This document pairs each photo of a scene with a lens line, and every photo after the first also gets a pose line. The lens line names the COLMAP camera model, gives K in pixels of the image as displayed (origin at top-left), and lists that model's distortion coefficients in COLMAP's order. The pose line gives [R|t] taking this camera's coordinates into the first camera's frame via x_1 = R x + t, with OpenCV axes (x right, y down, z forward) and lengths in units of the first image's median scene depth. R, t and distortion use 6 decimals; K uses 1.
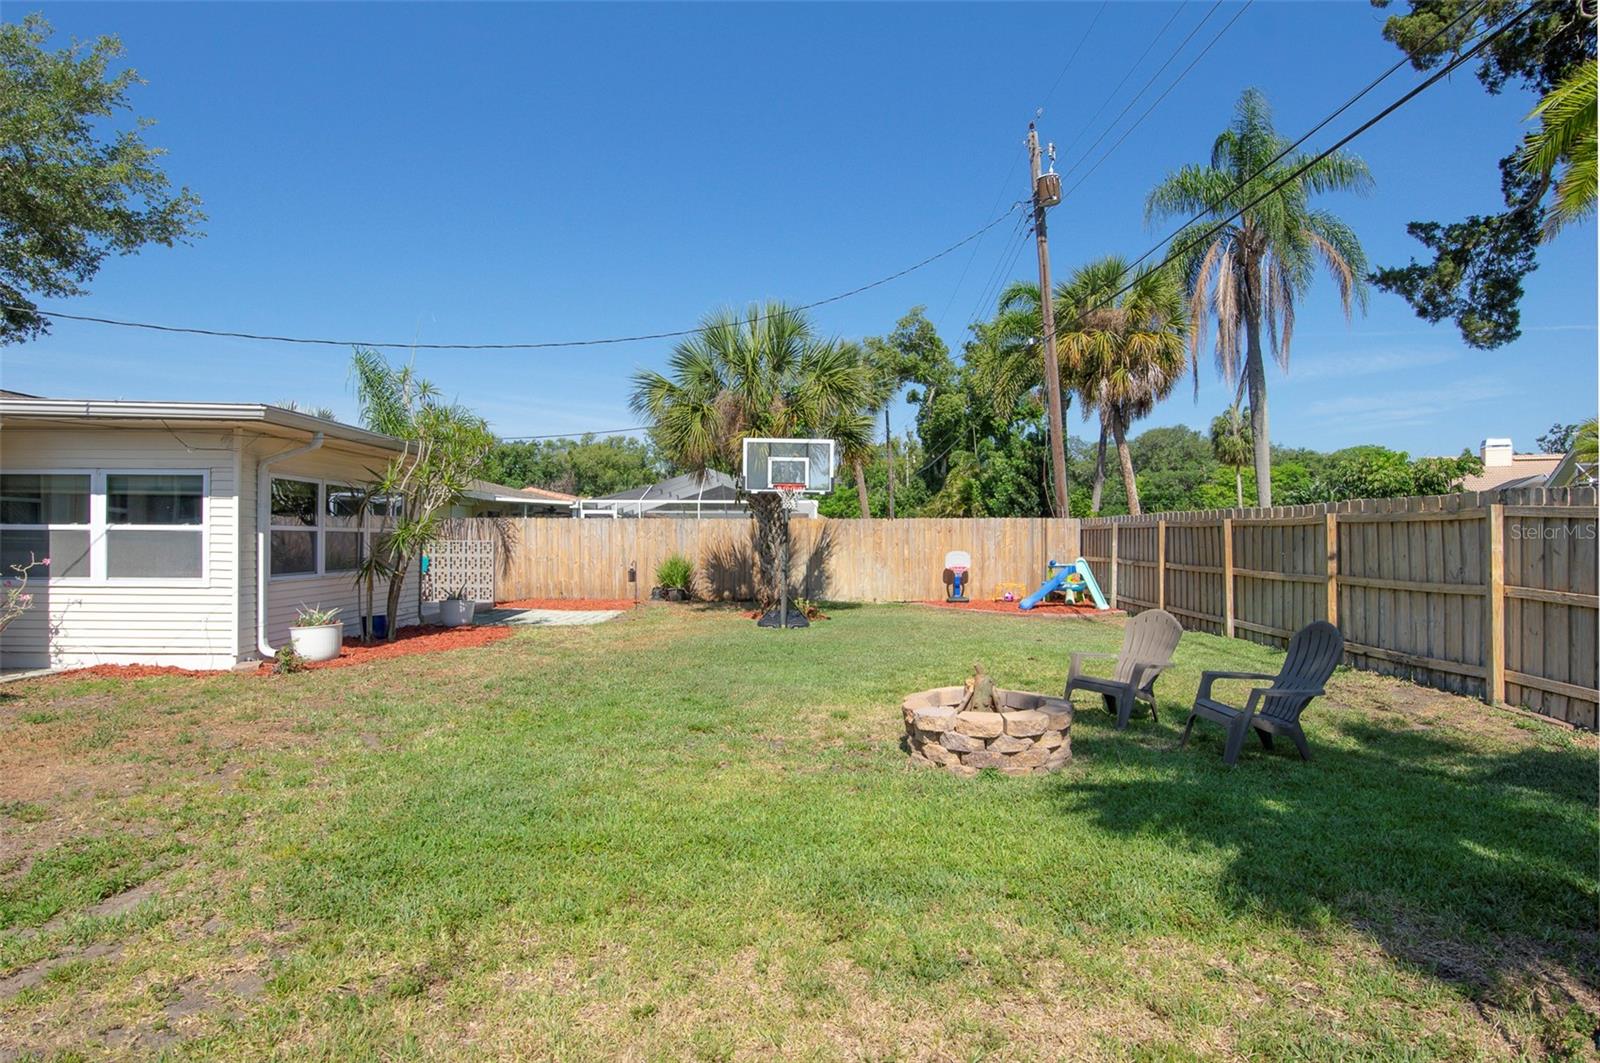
lens RADIAL K [[903.7, 0, 800.0], [0, 903.7, 531.5], [0, 0, 1]] dist [-0.001341, -0.002134]
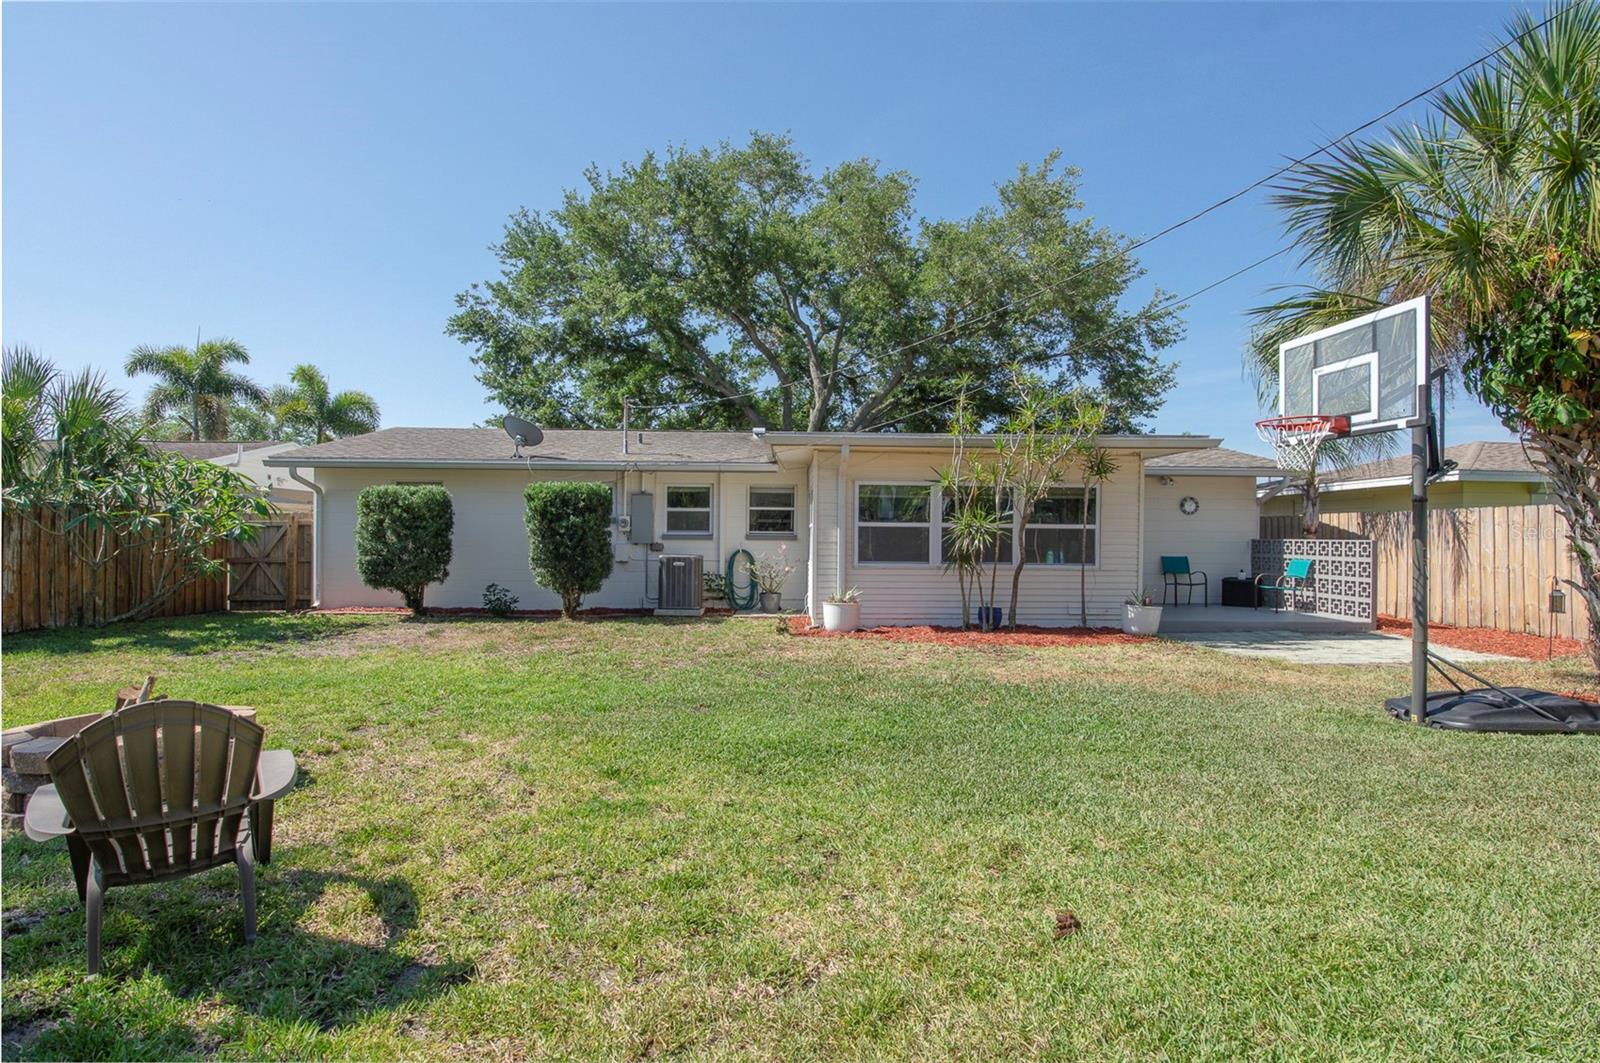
lens RADIAL K [[790.6, 0, 802.0], [0, 790.6, 534.8], [0, 0, 1]] dist [0.002000, -0.012045]
pose [[0.021669, -0.005775, -0.999749, 0.376814], [-0.001117, 0.999983, -0.005800, 0.012657], [0.999765, 0.001242, 0.021662, 0.656103]]
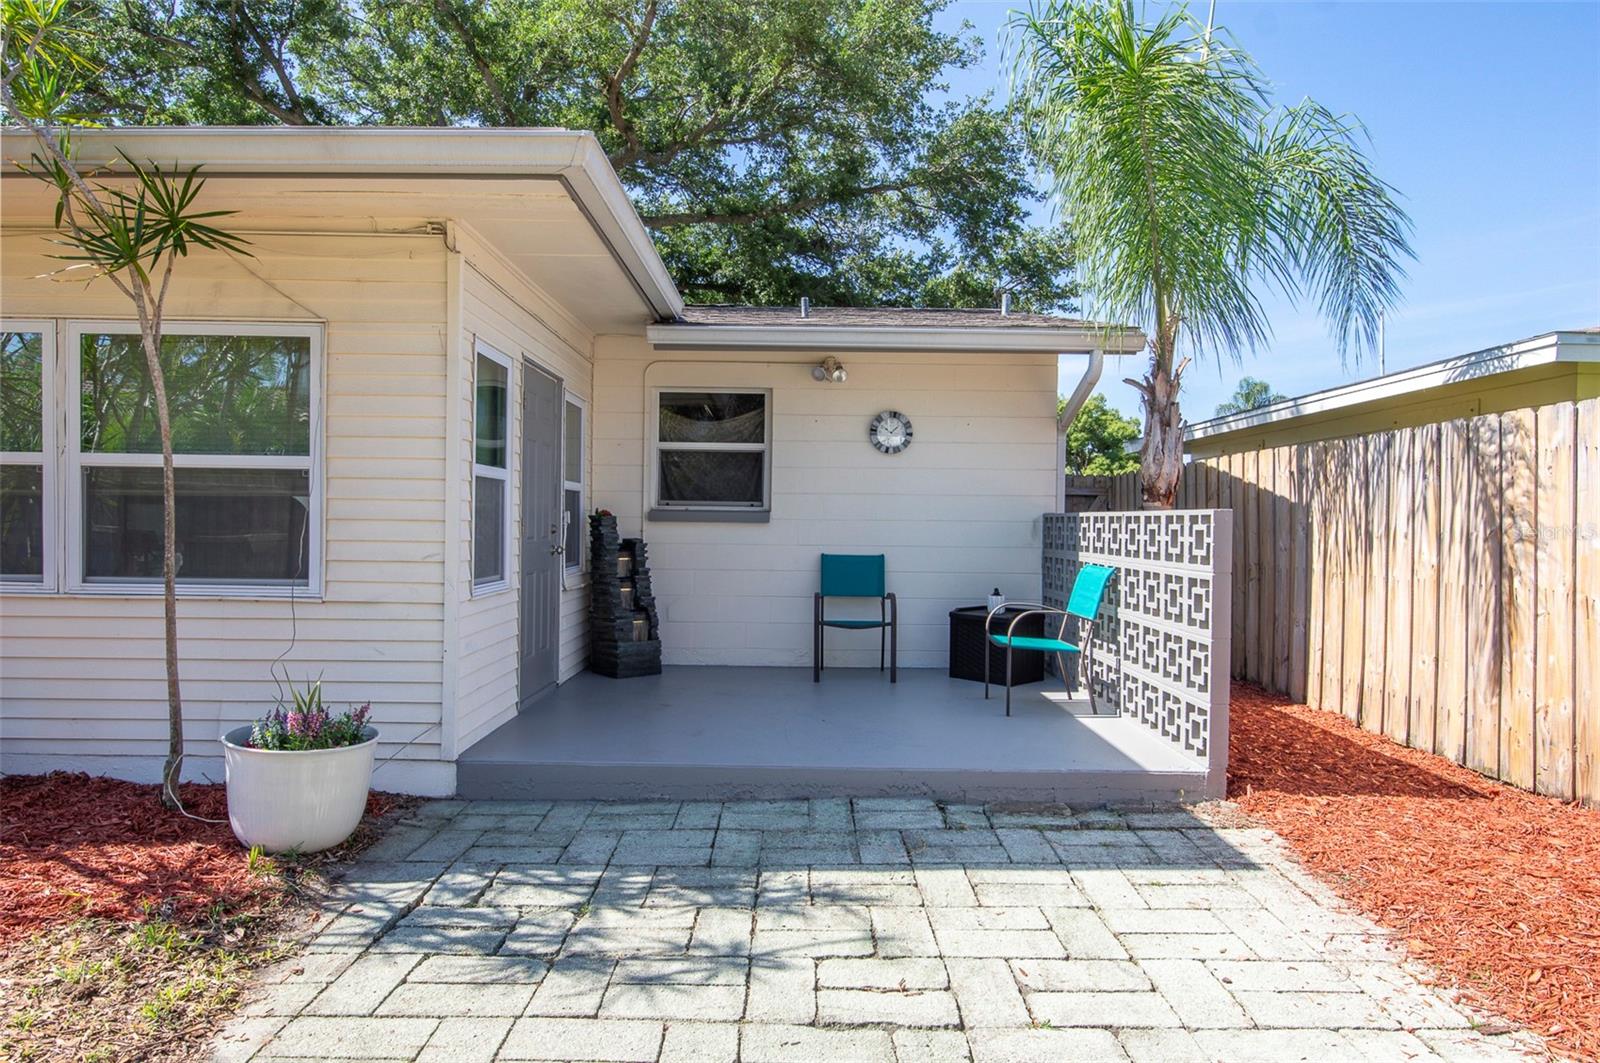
lens RADIAL K [[953.4, 0, 800.0], [0, 953.4, 531.5], [0, 0, 1]] dist [-0.002466, -0.001771]
pose [[-0.016009, 0.006952, -0.999848, -0.121440], [-0.004800, 0.999964, 0.007030, 0.018415], [0.999860, 0.004912, -0.015975, 1.138725]]
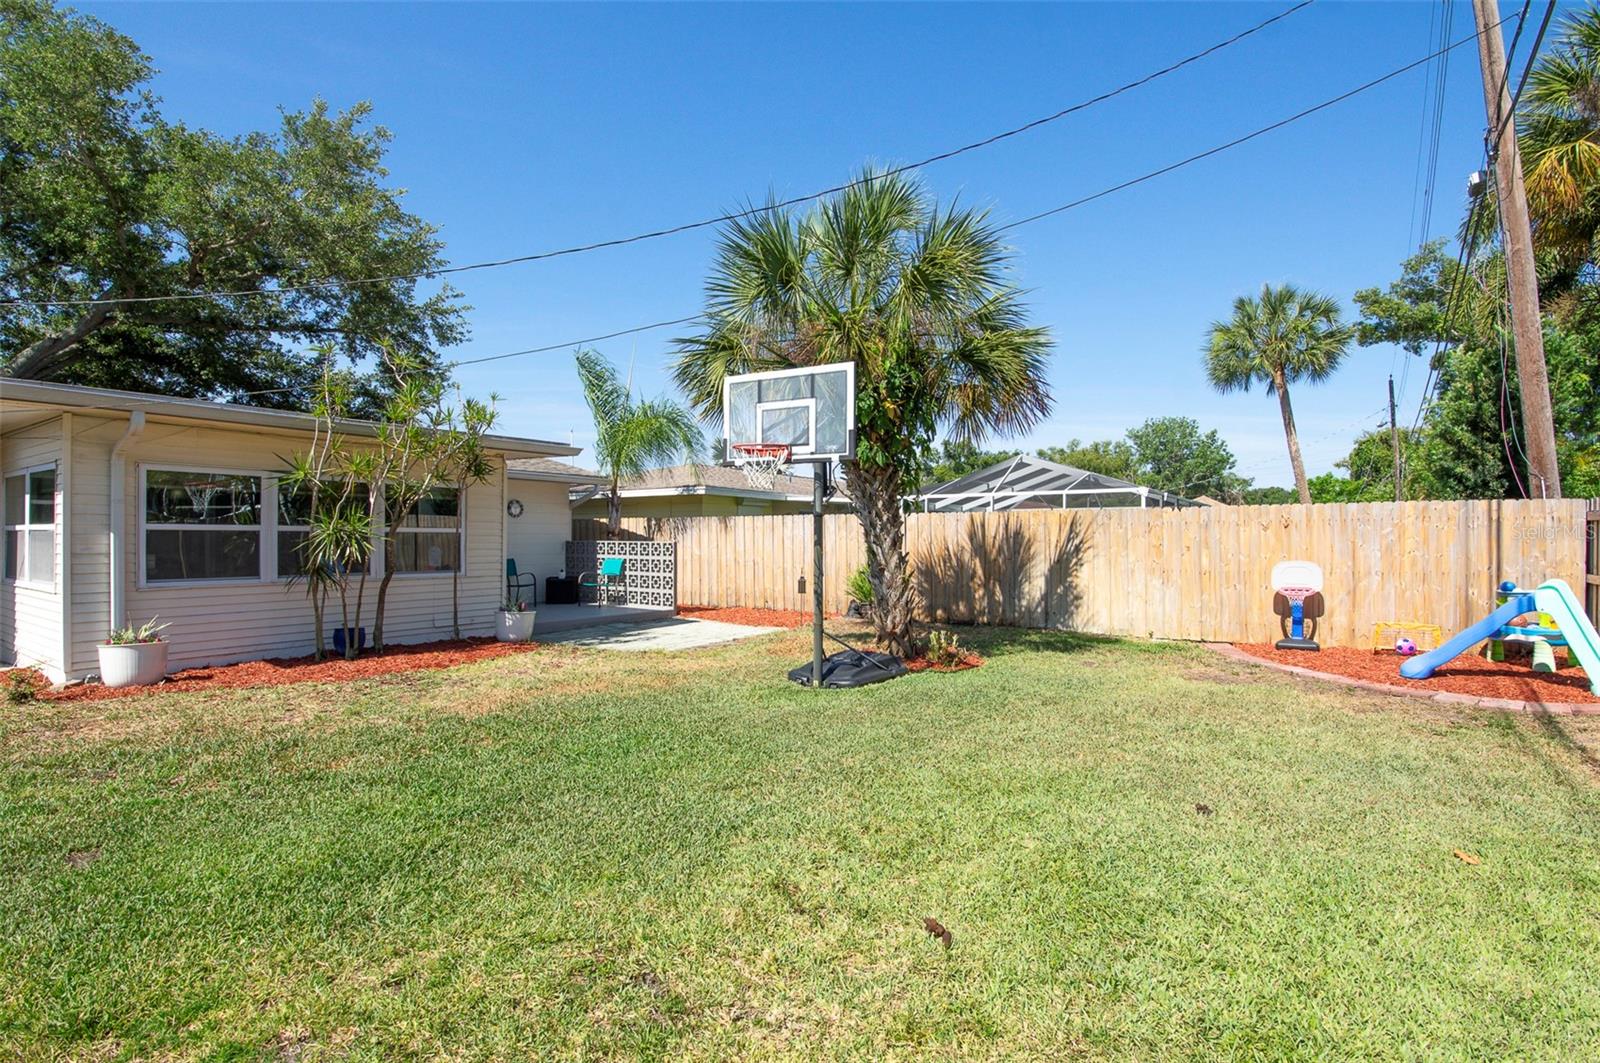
lens RADIAL K [[790.6, 0, 802.0], [0, 790.6, 534.8], [0, 0, 1]] dist [0.002000, -0.012045]
pose [[0.821727, -0.003786, -0.569868, 0.270453], [0.004330, 0.999991, -0.000401, 0.005144], [0.569864, -0.002138, 0.821736, 0.538568]]
